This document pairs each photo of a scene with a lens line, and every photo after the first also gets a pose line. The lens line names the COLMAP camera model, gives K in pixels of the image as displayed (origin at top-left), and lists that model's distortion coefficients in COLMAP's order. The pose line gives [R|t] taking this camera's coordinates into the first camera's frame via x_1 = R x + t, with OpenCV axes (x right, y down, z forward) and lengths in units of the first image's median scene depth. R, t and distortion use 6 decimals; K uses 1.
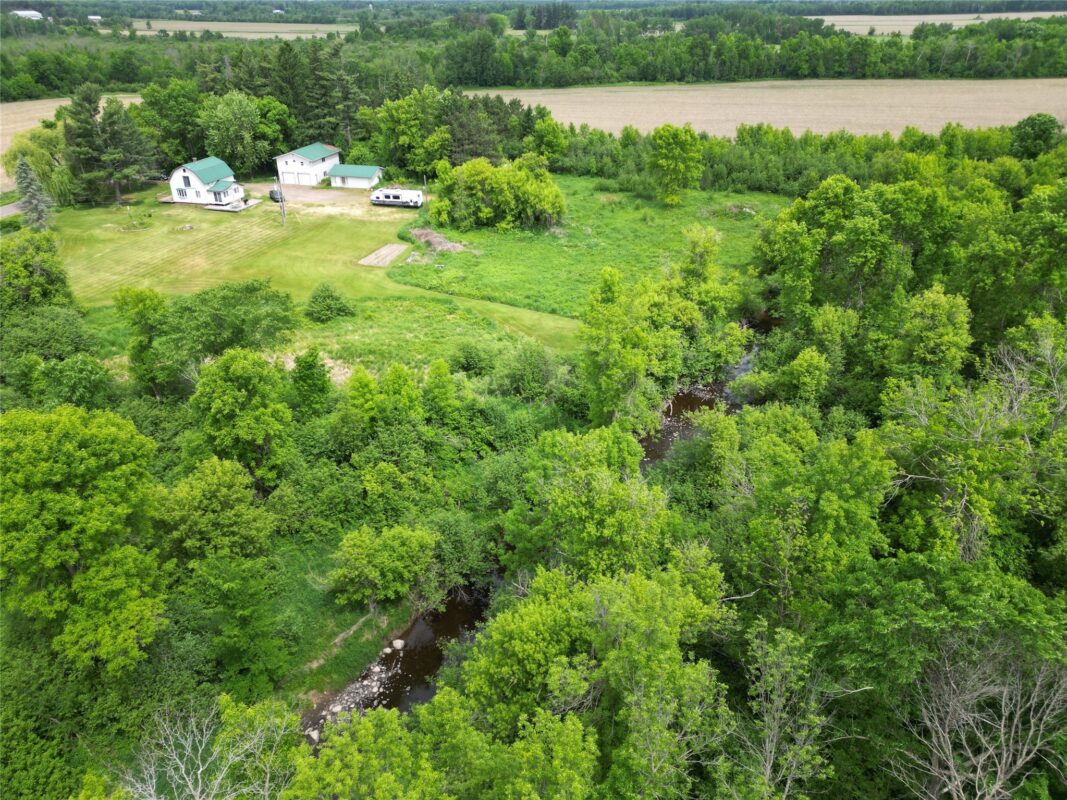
lens RADIAL K [[748.4, 0, 533.5], [0, 748.4, 400.0], [0, 0, 1]] dist [0.071023, -0.064321]
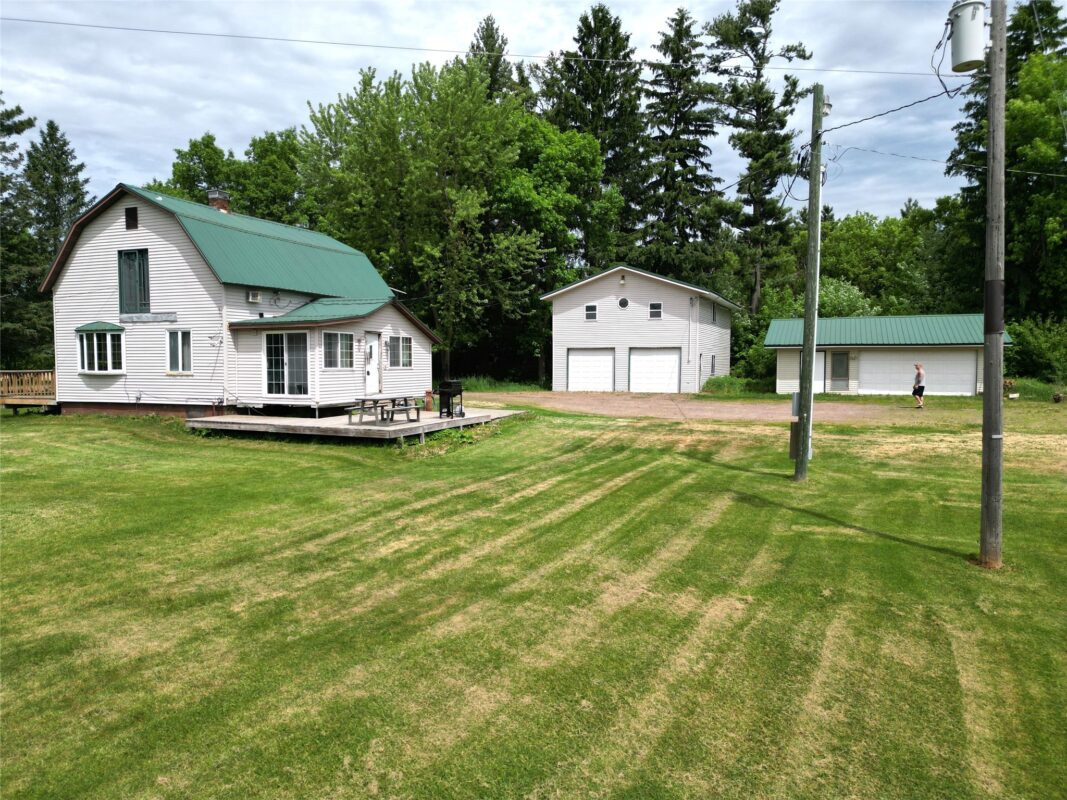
lens RADIAL K [[748.4, 0, 533.5], [0, 748.4, 400.0], [0, 0, 1]] dist [0.071023, -0.064321]
pose [[0.988150, 0.007793, -0.153295, -0.313597], [-0.071496, 0.907124, -0.414746, -0.182885], [0.135826, 0.420792, 0.896931, 0.799253]]
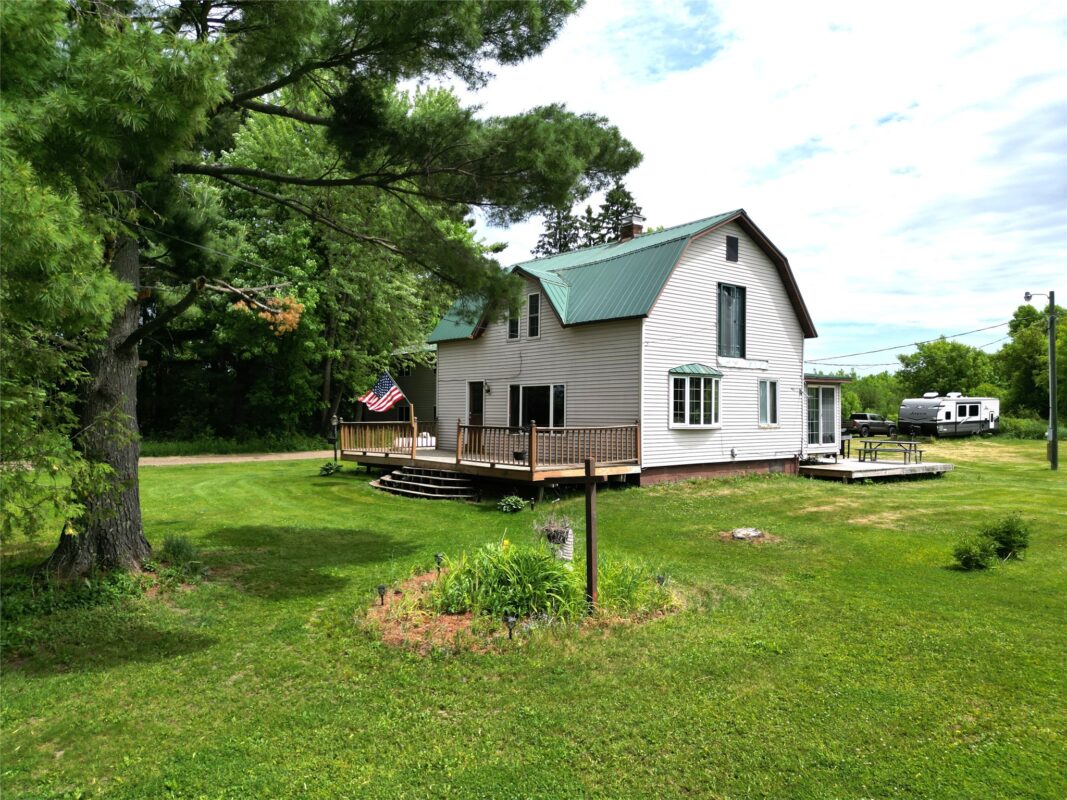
lens RADIAL K [[742.6, 0, 535.2], [0, 742.6, 398.8], [0, 0, 1]] dist [0.062568, -0.046737]
pose [[0.592945, 0.016628, 0.805071, -0.546609], [0.371003, 0.881707, -0.291460, -0.226011], [-0.714684, 0.471504, 0.516635, 0.881027]]
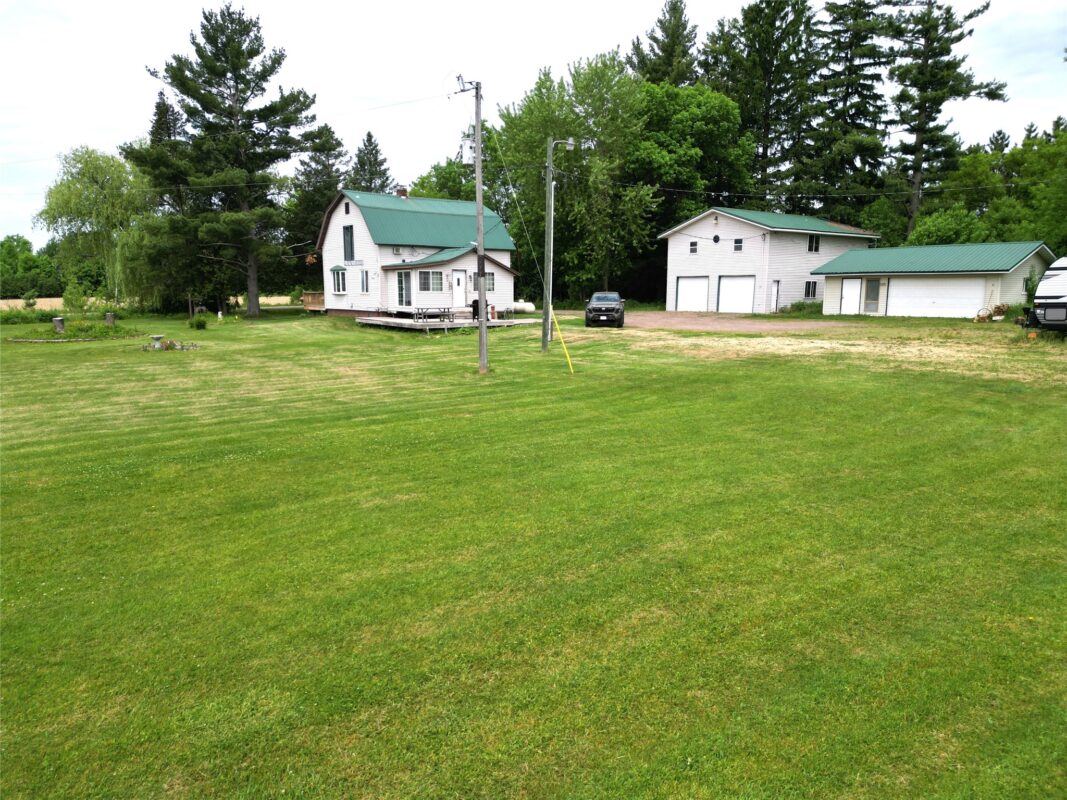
lens RADIAL K [[746.1, 0, 535.2], [0, 746.1, 403.1], [0, 0, 1]] dist [0.067617, -0.060463]
pose [[0.794116, 0.094004, -0.600452, -0.185798], [-0.283795, 0.930997, -0.229575, -0.162105], [0.537438, 0.352714, 0.765998, 0.759067]]
